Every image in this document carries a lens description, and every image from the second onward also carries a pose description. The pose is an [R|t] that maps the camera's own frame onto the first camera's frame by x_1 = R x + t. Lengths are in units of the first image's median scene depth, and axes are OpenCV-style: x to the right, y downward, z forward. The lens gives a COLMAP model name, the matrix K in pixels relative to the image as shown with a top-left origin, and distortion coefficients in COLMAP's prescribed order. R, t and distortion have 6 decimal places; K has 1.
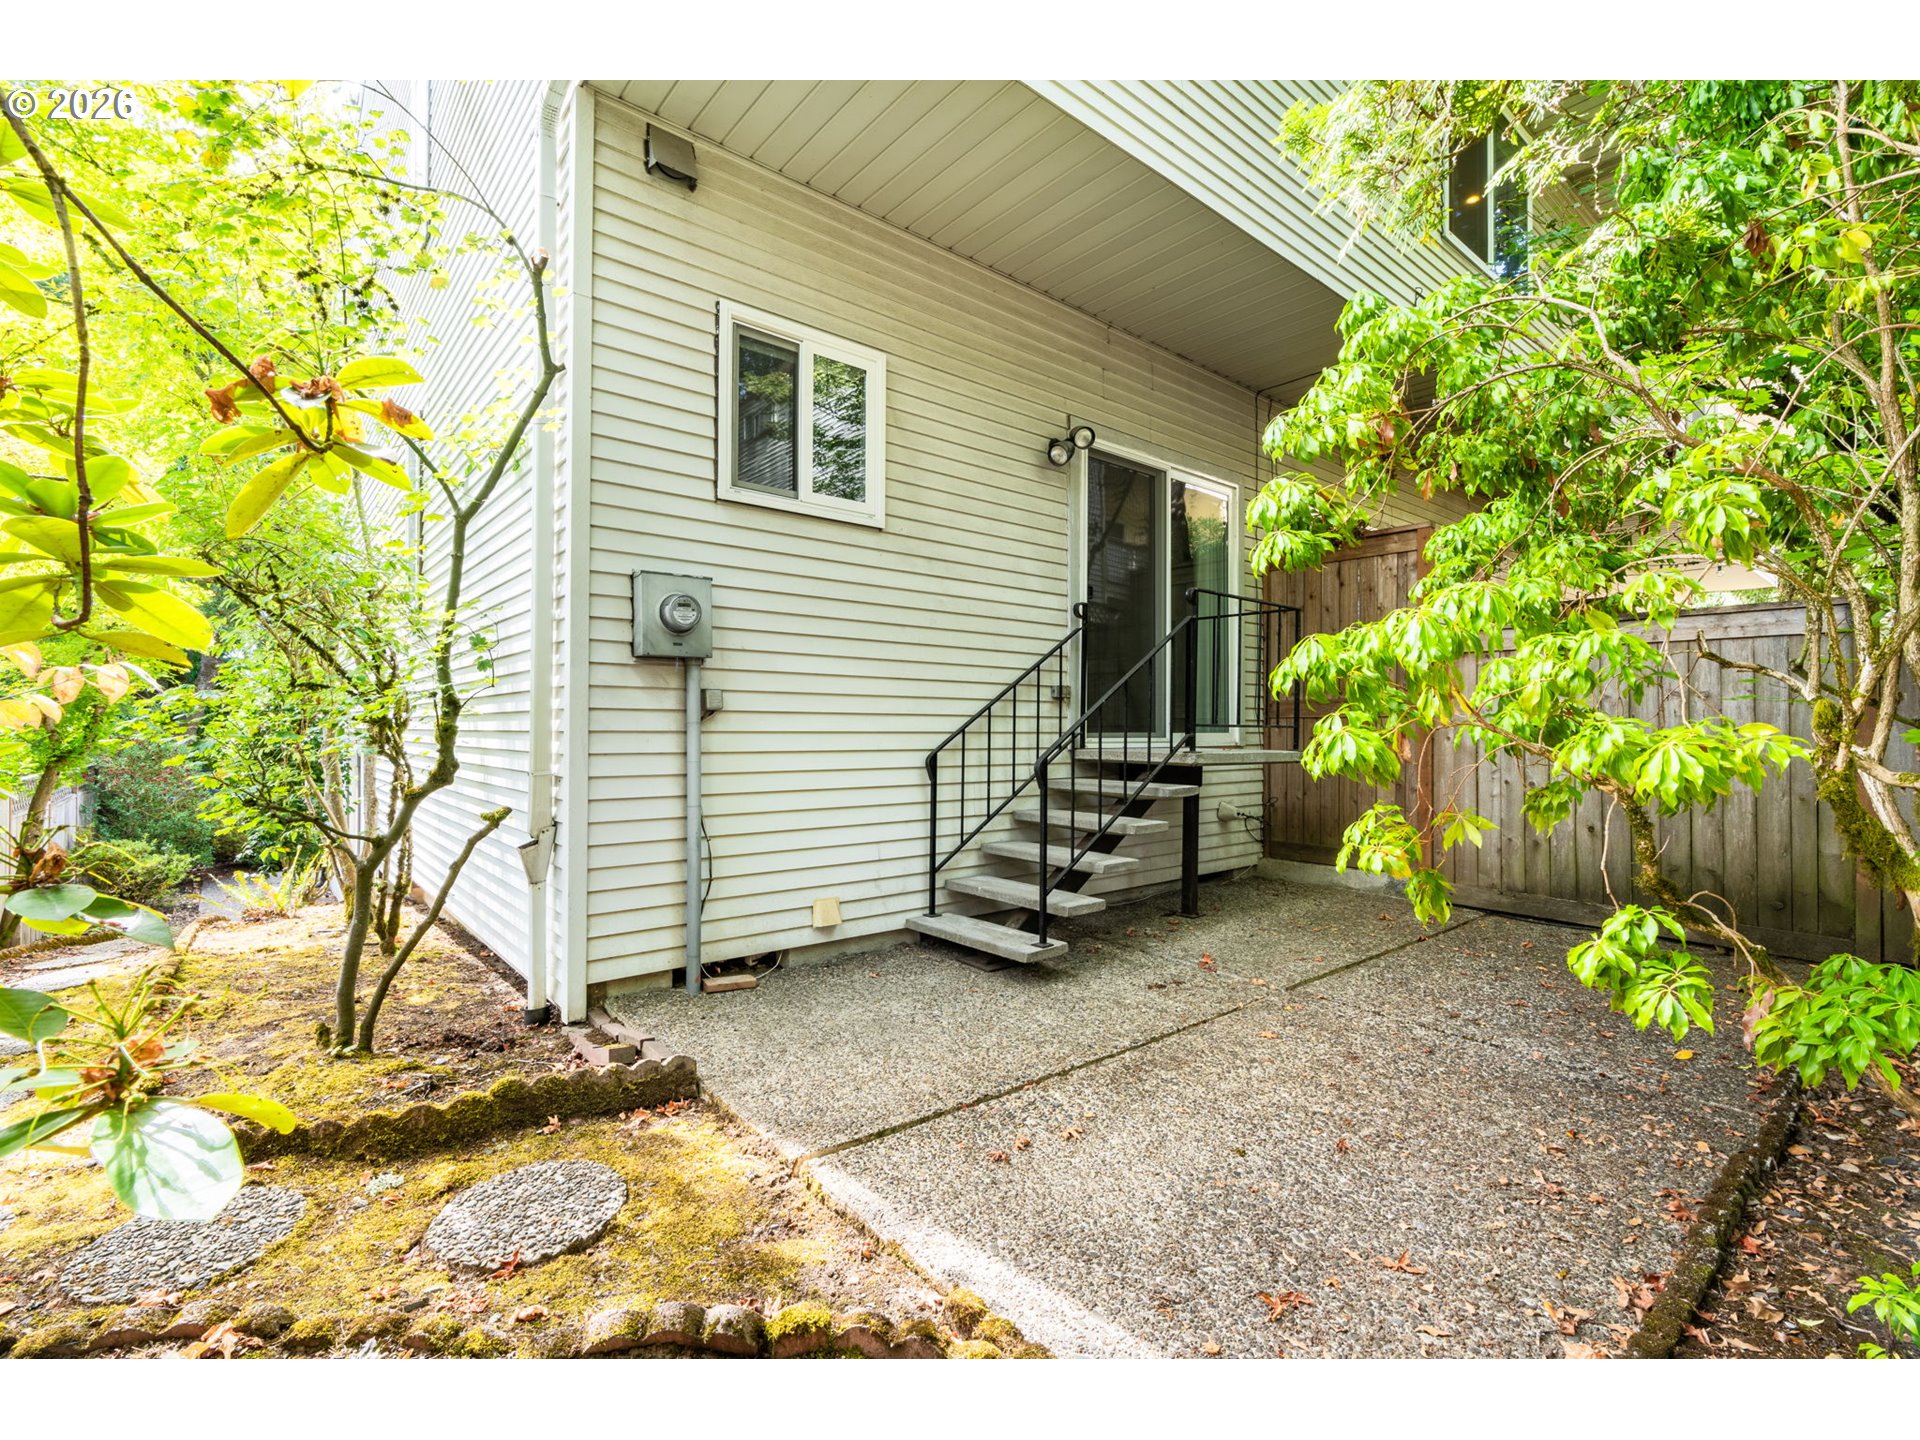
lens RADIAL K [[877.5, 0, 957.9], [0, 877.5, 721.3], [0, 0, 1]] dist [-0.003237, 0.002389]
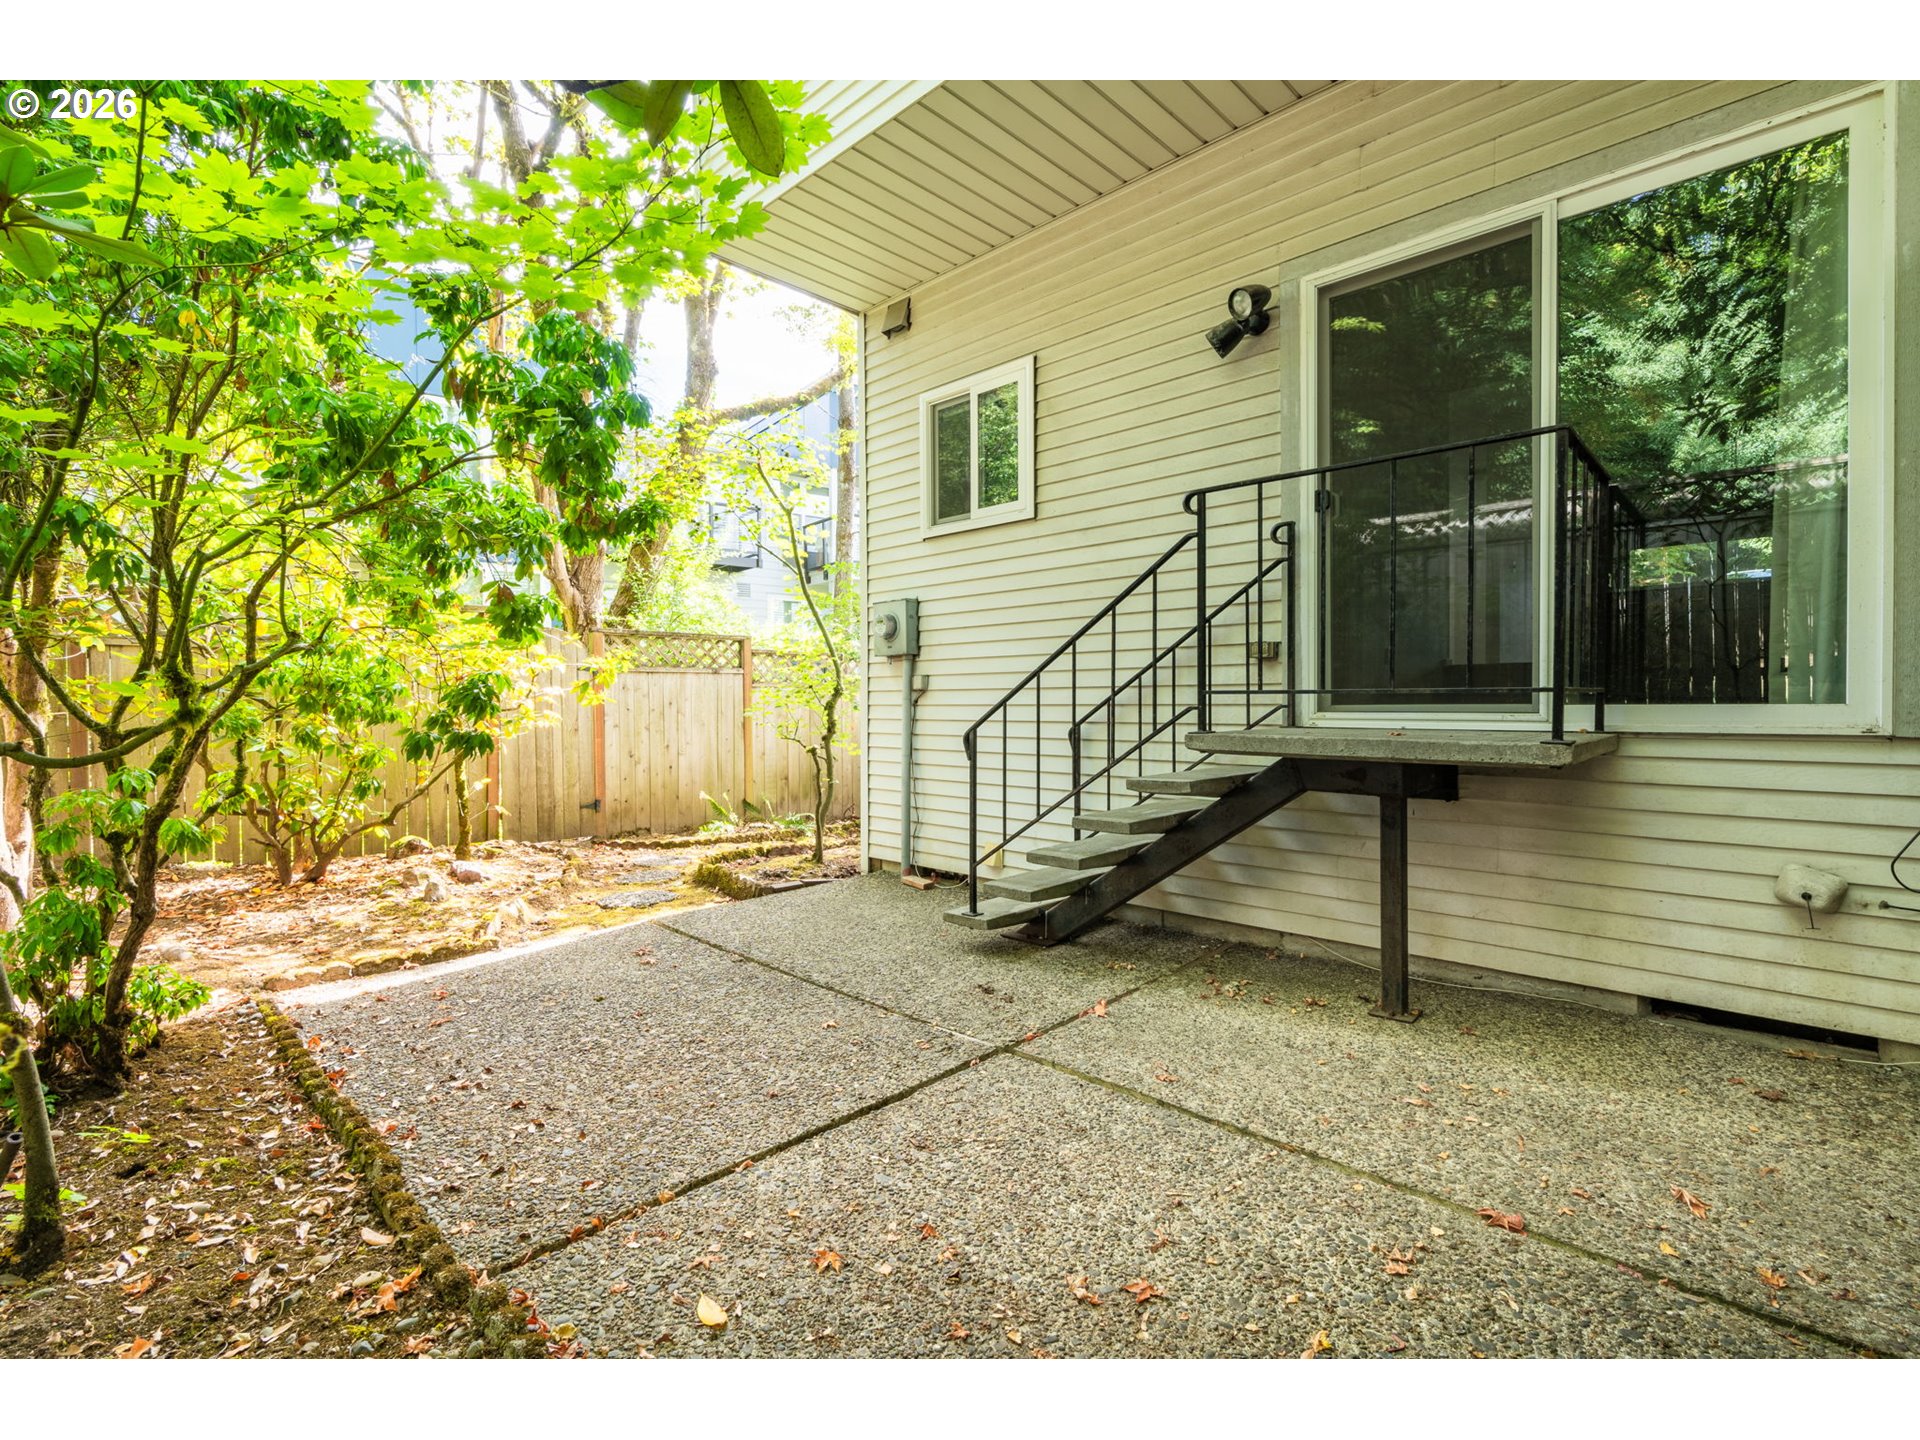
lens RADIAL K [[877.5, 0, 958.0], [0, 877.5, 717.3], [0, 0, 1]] dist [-0.003237, 0.002389]
pose [[0.108890, 0.018439, -0.993883, 1.057641], [0.016706, 0.999653, 0.020377, 0.004047], [0.993913, -0.018823, 0.108544, 0.837015]]
